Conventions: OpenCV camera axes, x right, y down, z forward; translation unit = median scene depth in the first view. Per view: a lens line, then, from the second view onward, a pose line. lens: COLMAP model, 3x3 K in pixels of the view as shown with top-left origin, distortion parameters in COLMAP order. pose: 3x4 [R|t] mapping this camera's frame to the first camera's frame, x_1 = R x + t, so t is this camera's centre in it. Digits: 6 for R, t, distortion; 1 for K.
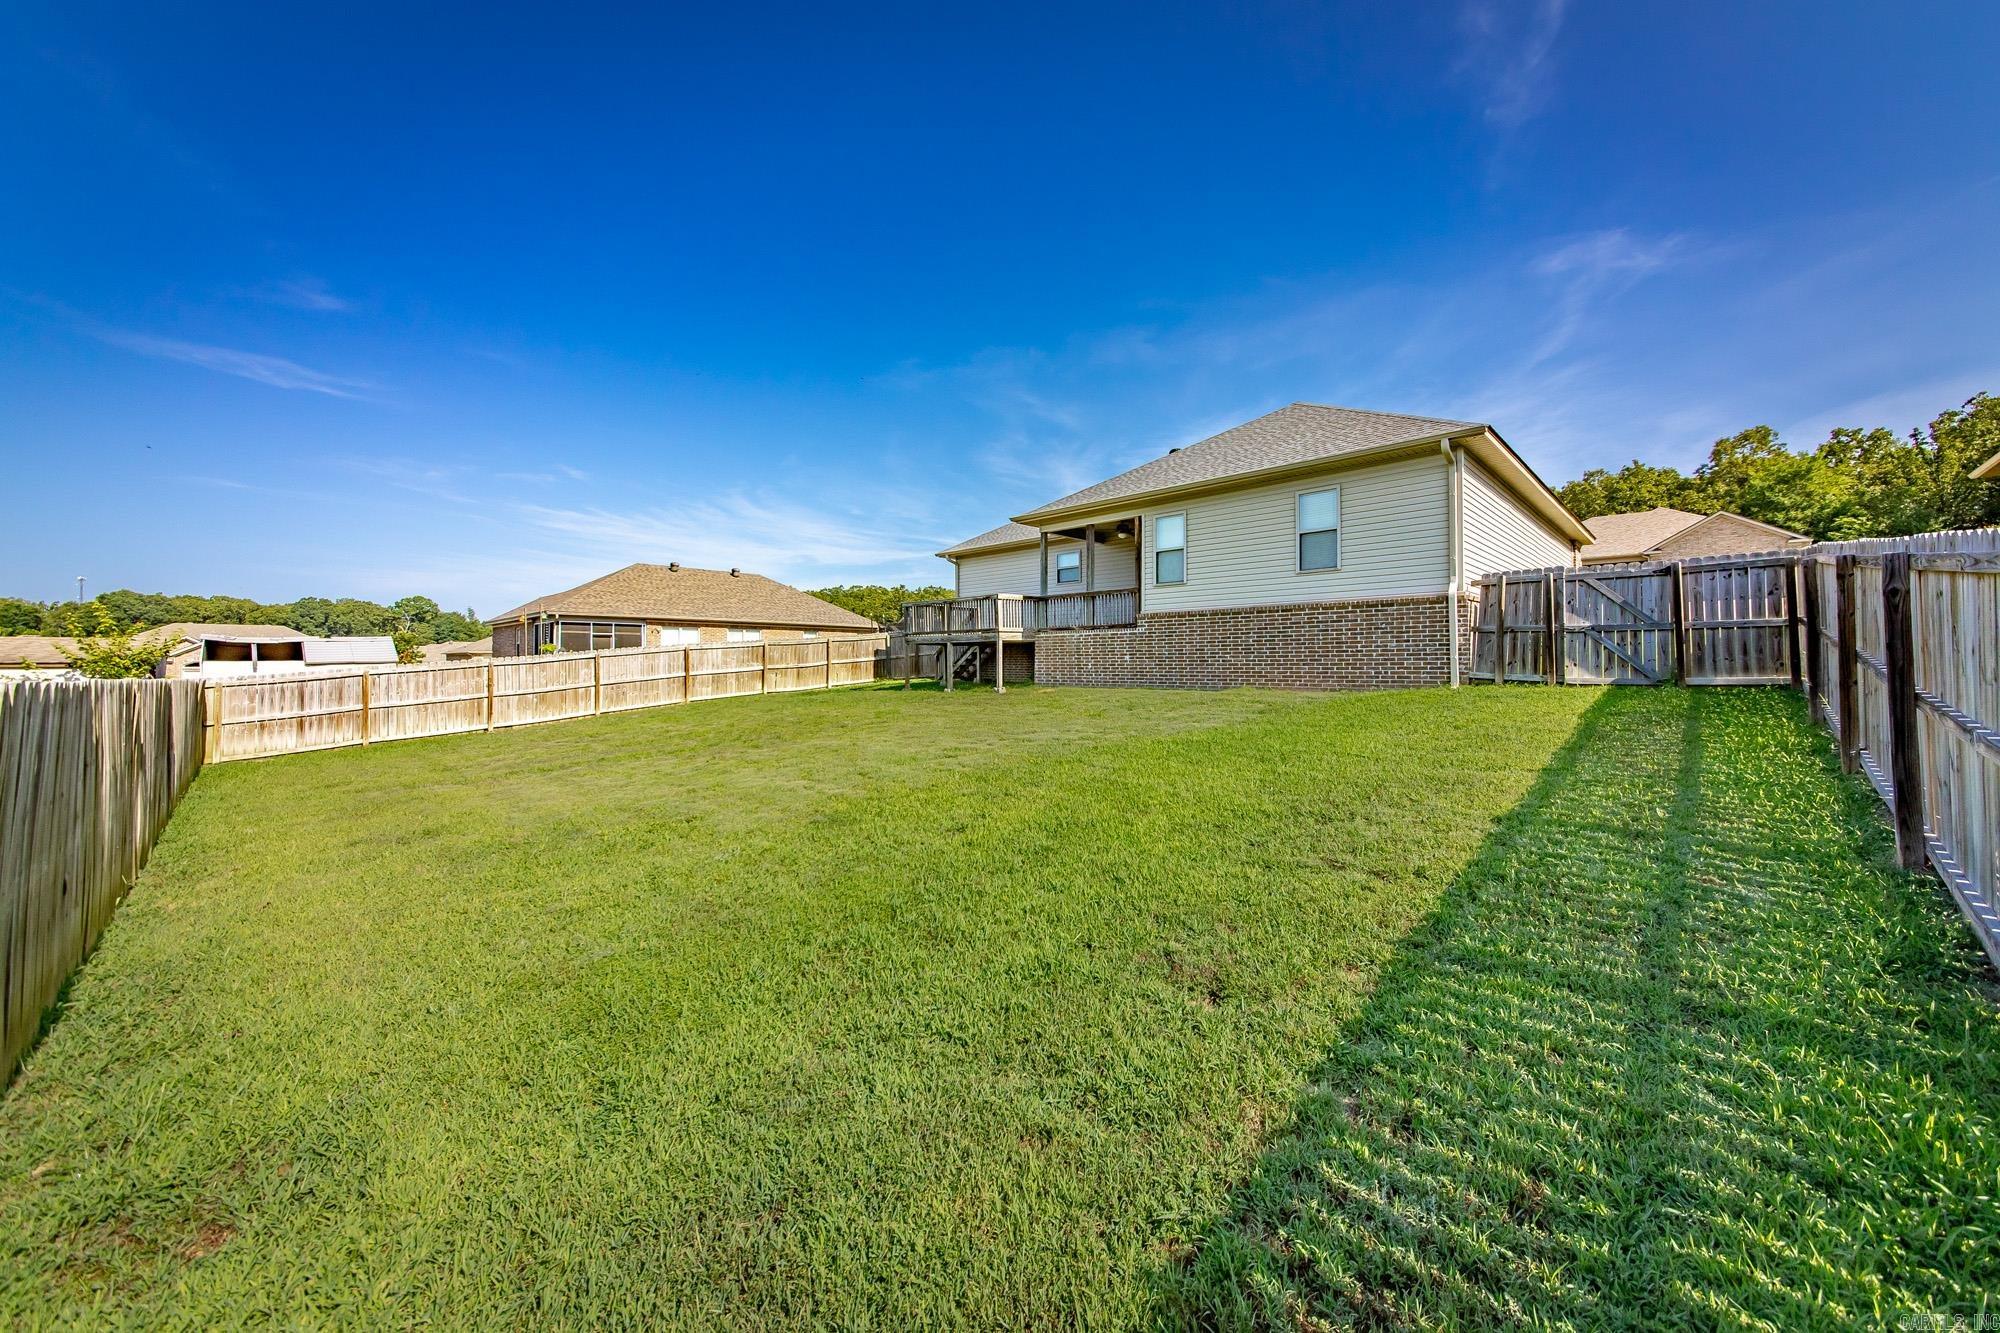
lens RADIAL K [[727.3, 0, 1000.0], [0, 727.3, 666.5], [0, 0, 1]] dist [-0.001073, -0.000073]
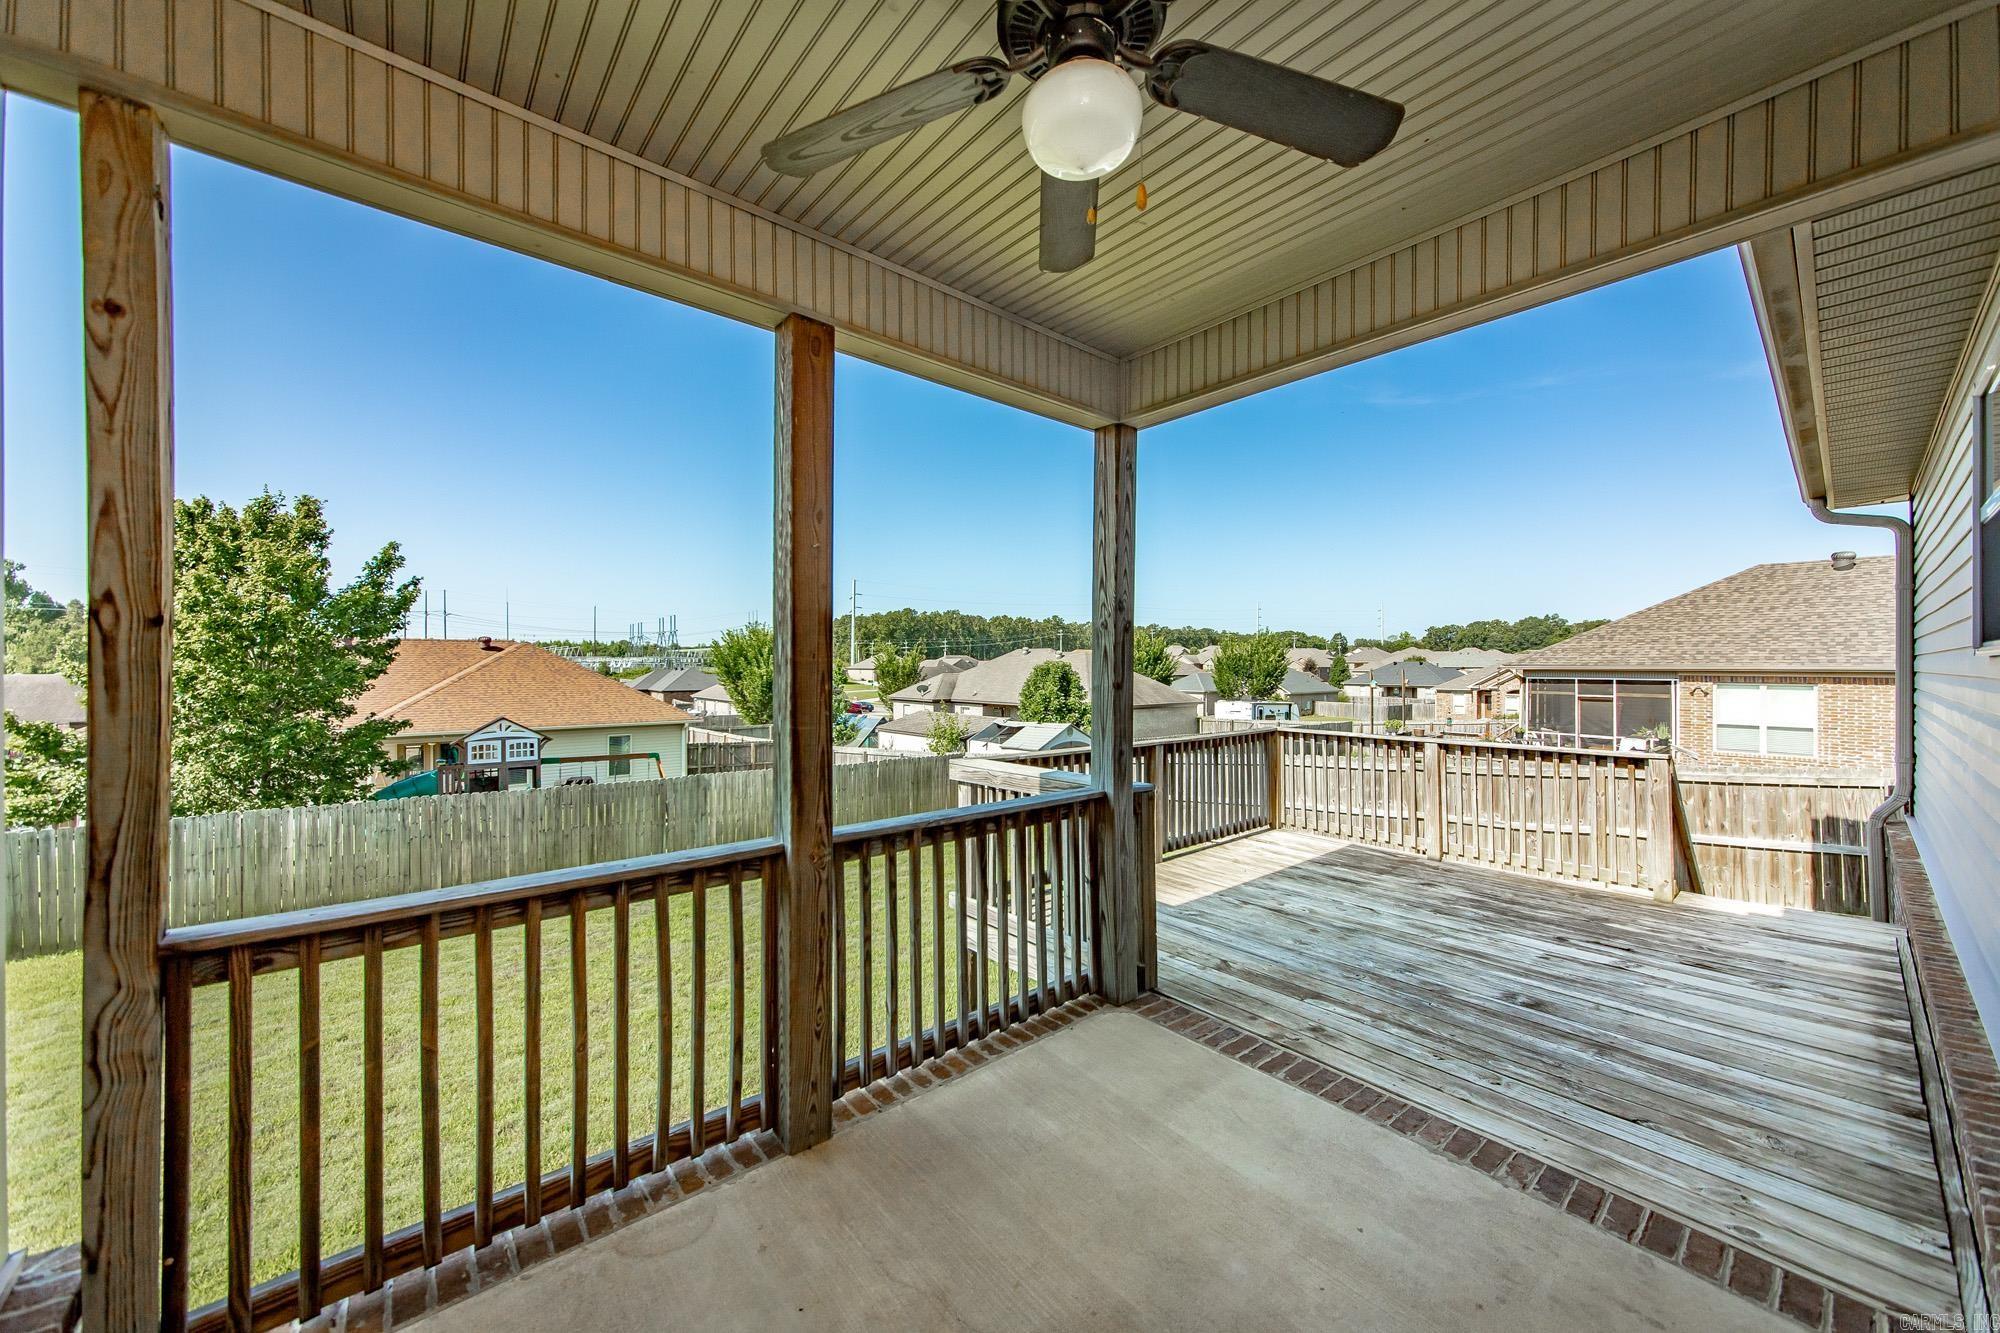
lens RADIAL K [[727.3, 0, 1000.0], [0, 727.3, 666.5], [0, 0, 1]] dist [-0.001073, -0.000073]
pose [[-0.089609, 0.002525, -0.995974, 0.289099], [-0.002327, 0.999994, 0.002745, -0.144617], [0.995974, 0.002564, -0.089603, 1.068430]]
